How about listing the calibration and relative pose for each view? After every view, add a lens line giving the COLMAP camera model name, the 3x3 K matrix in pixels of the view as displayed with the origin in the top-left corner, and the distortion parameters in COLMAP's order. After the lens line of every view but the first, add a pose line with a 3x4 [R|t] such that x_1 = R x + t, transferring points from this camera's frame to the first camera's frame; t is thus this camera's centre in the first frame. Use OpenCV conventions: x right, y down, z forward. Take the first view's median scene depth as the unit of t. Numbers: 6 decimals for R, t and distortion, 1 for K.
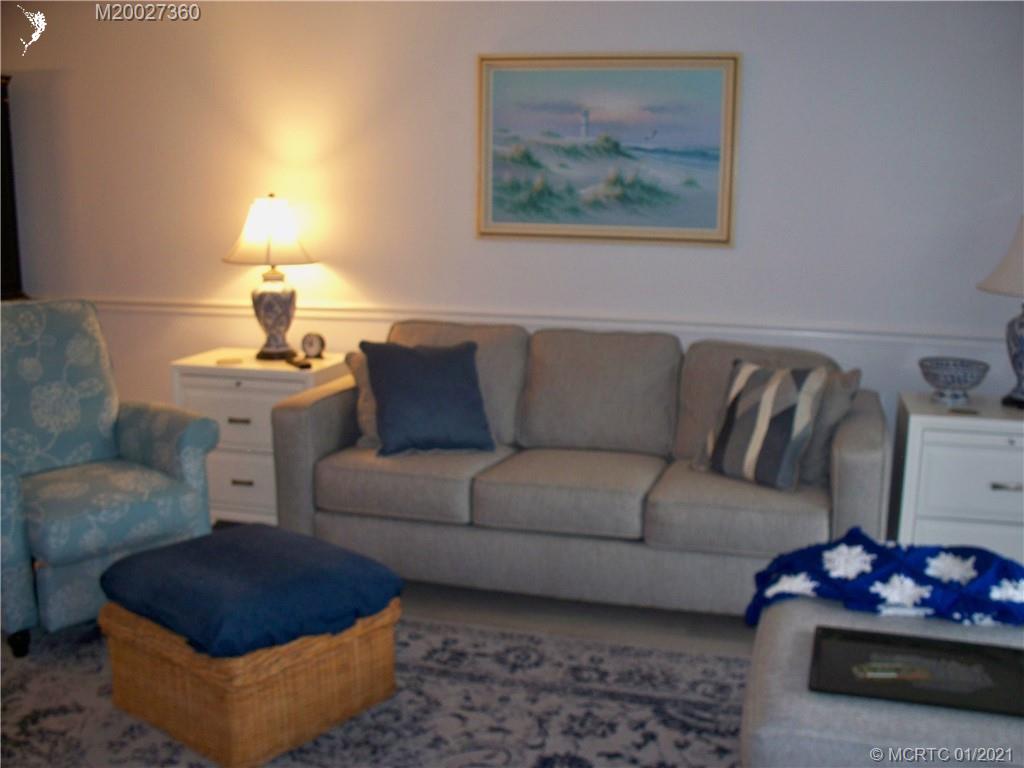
lens RADIAL K [[1058.2, 0, 539.6], [0, 1058.2, 403.7], [0, 0, 1]] dist [-0.208252, 0.243771]
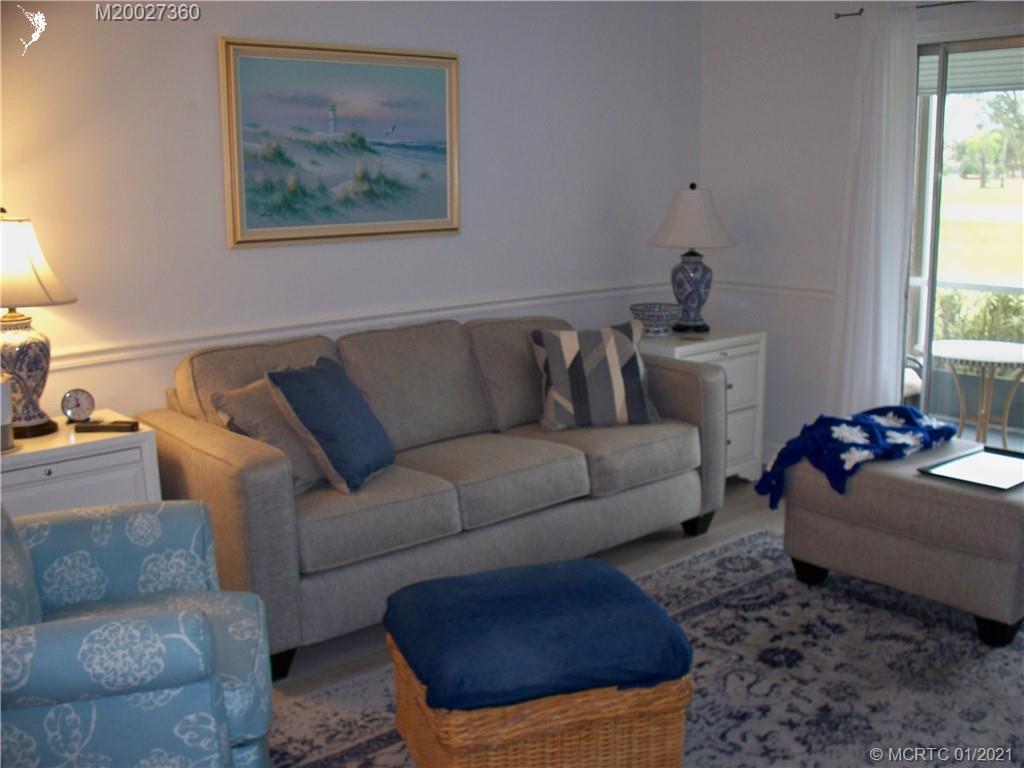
lens RADIAL K [[1058.2, 0, 539.6], [0, 1058.2, 403.7], [0, 0, 1]] dist [-0.208252, 0.243771]
pose [[0.554462, -0.196011, 0.808796, -0.669947], [0.192660, 0.975698, 0.104383, -0.074675], [-0.809601, 0.097946, 0.578751, 0.317653]]
